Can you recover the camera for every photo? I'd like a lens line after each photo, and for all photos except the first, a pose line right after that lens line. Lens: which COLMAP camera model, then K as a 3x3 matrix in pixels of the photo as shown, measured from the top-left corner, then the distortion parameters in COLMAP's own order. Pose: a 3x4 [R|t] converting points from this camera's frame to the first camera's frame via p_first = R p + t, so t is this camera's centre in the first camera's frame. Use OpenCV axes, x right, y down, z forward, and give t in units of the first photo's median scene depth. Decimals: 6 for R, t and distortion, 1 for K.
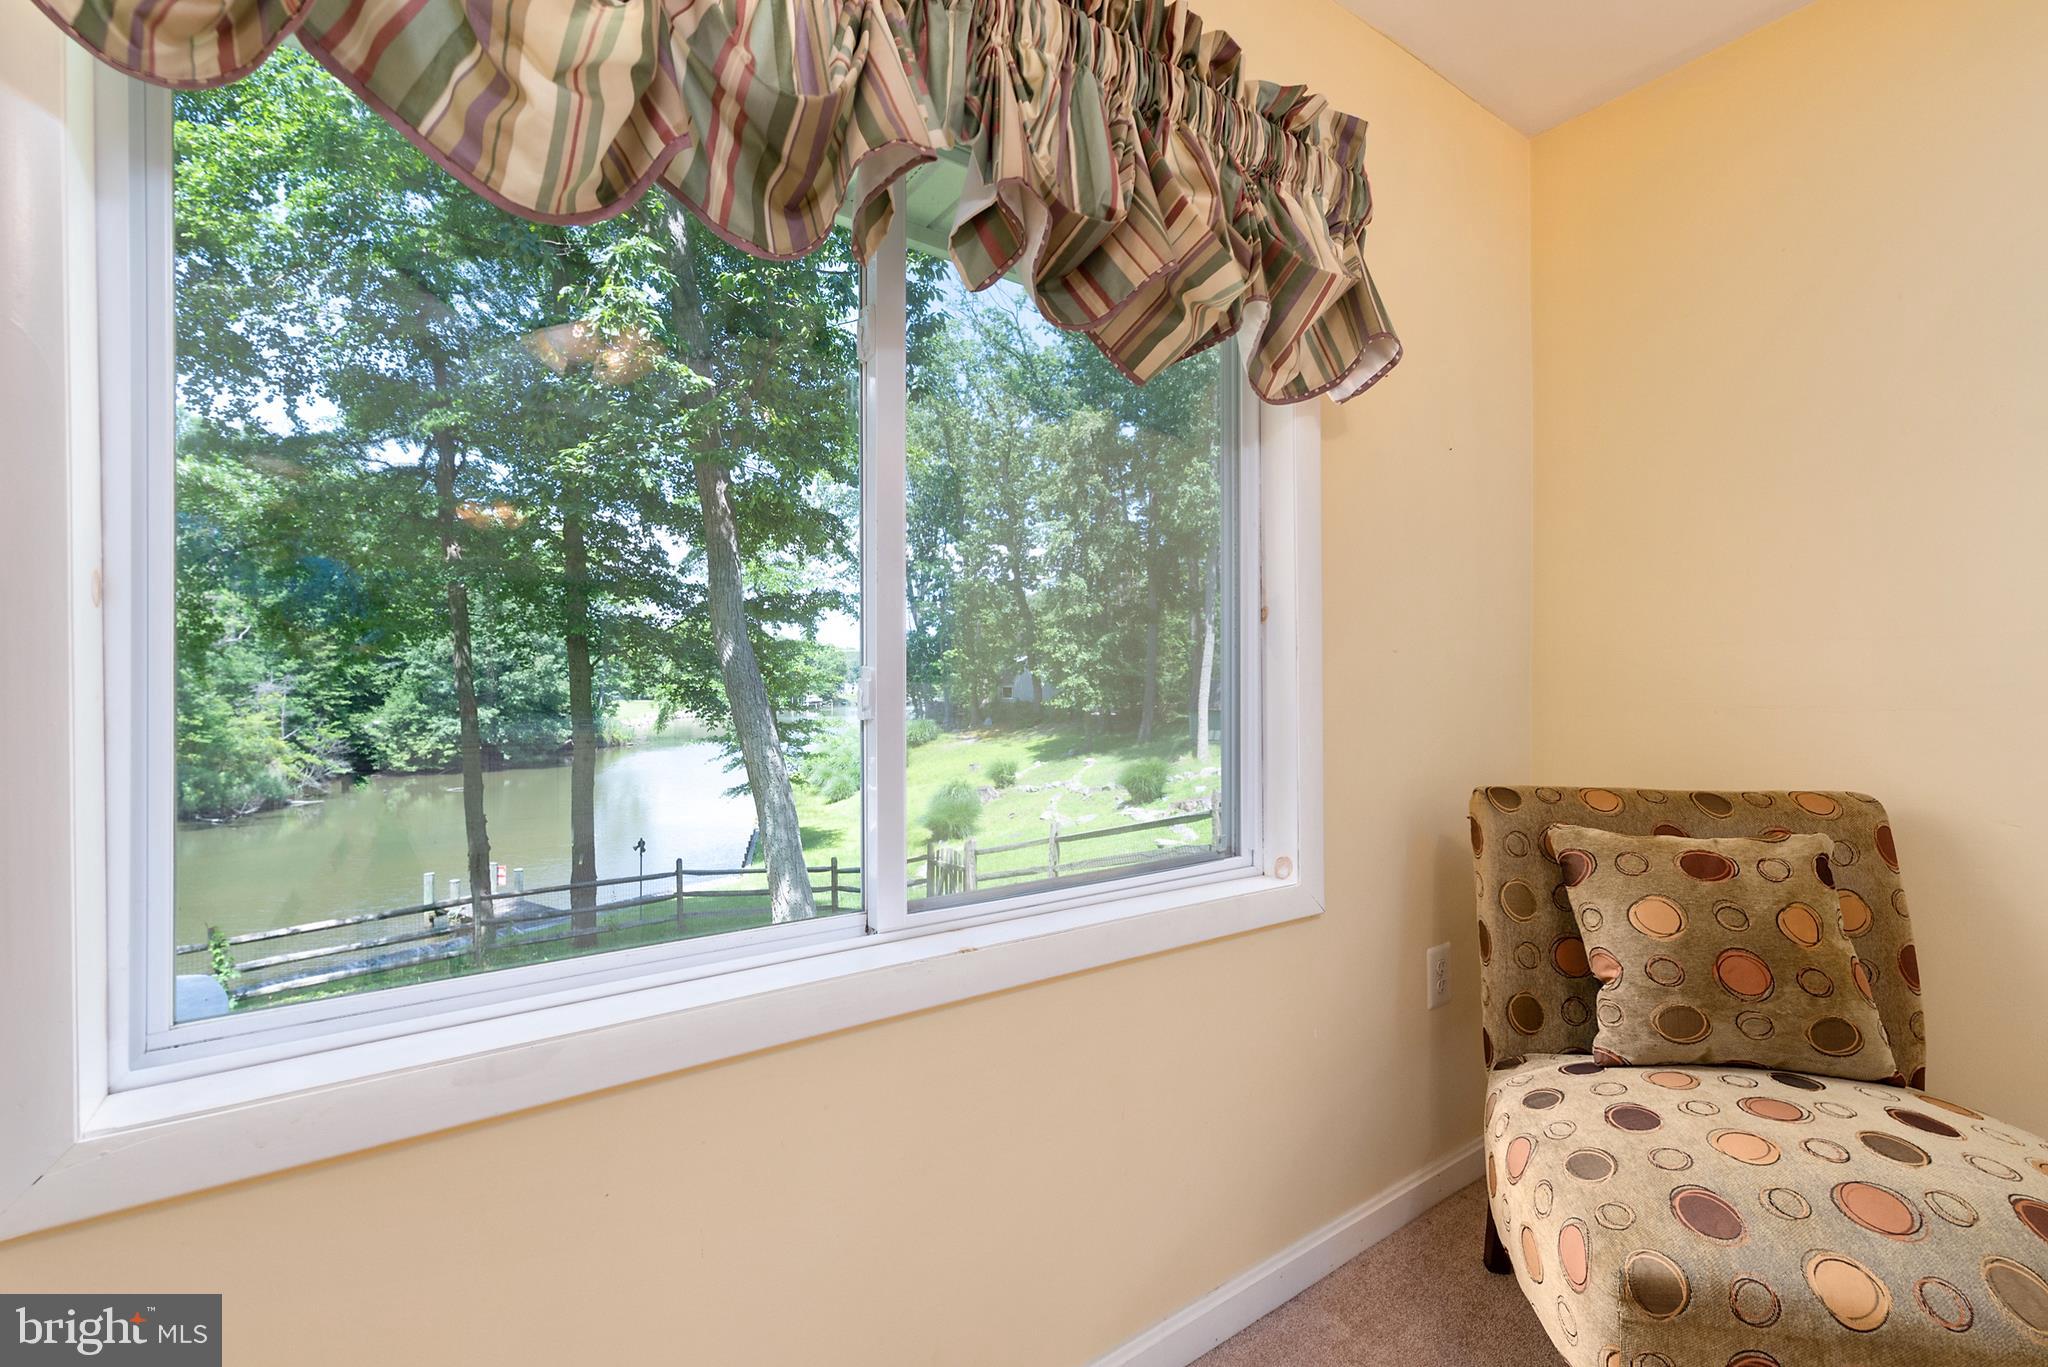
lens RADIAL K [[890.8, 0, 1021.3], [0, 890.8, 684.7], [0, 0, 1]] dist [0.004416, 0.000272]
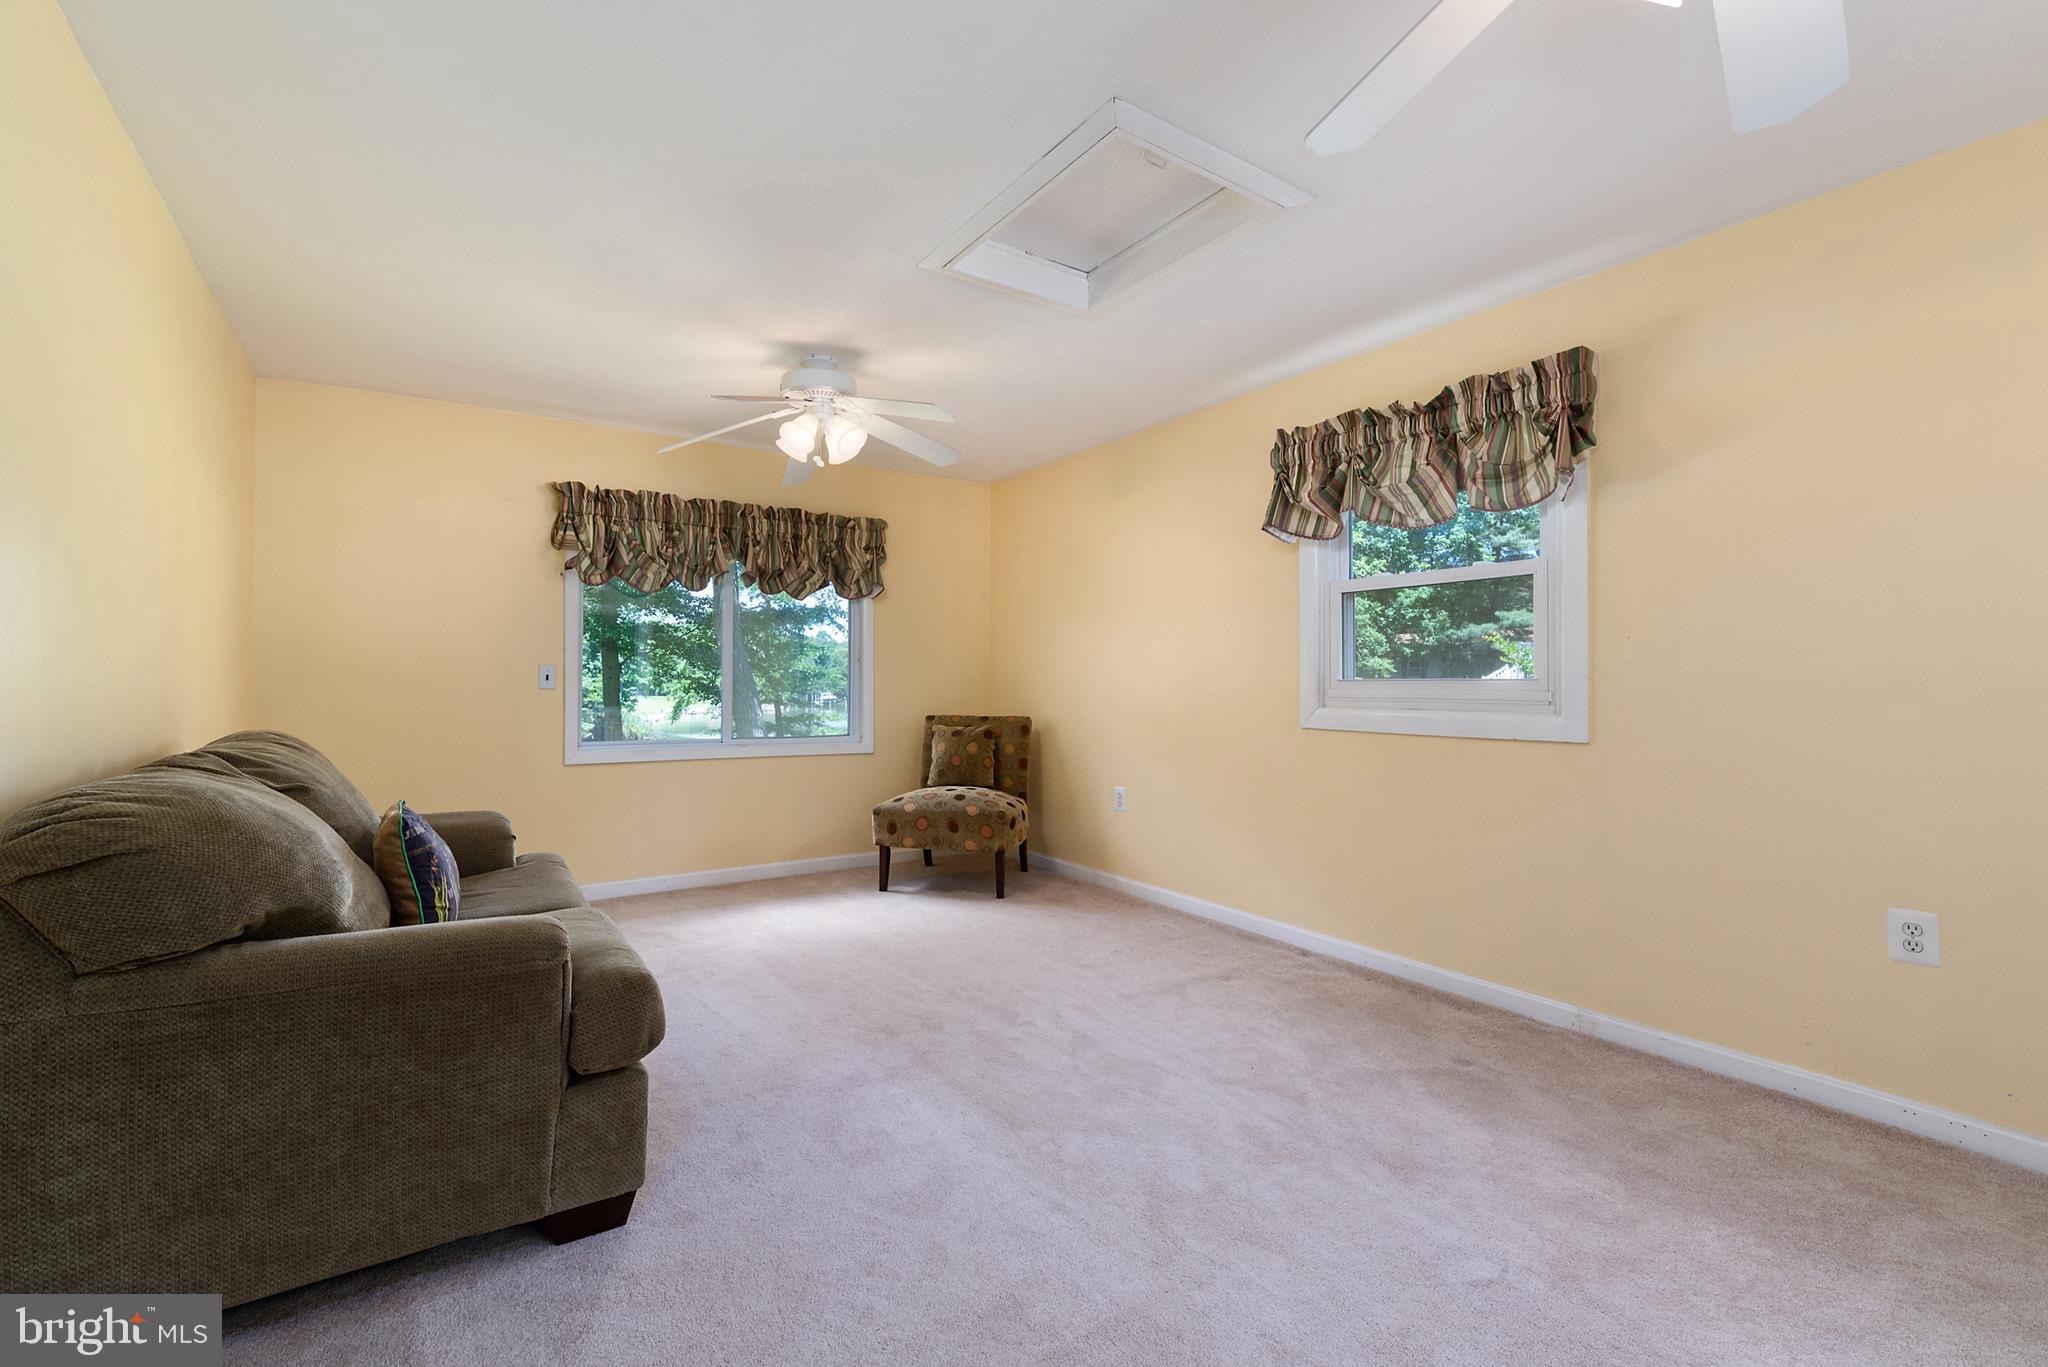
lens RADIAL K [[890.8, 0, 1023.8], [0, 890.8, 683.8], [0, 0, 1]] dist [0.004416, 0.000272]
pose [[0.999852, 0.010483, -0.013624, 0.084611], [-0.010495, 0.999945, -0.000757, 0.000132], [0.013616, 0.000900, 0.999907, -0.204164]]
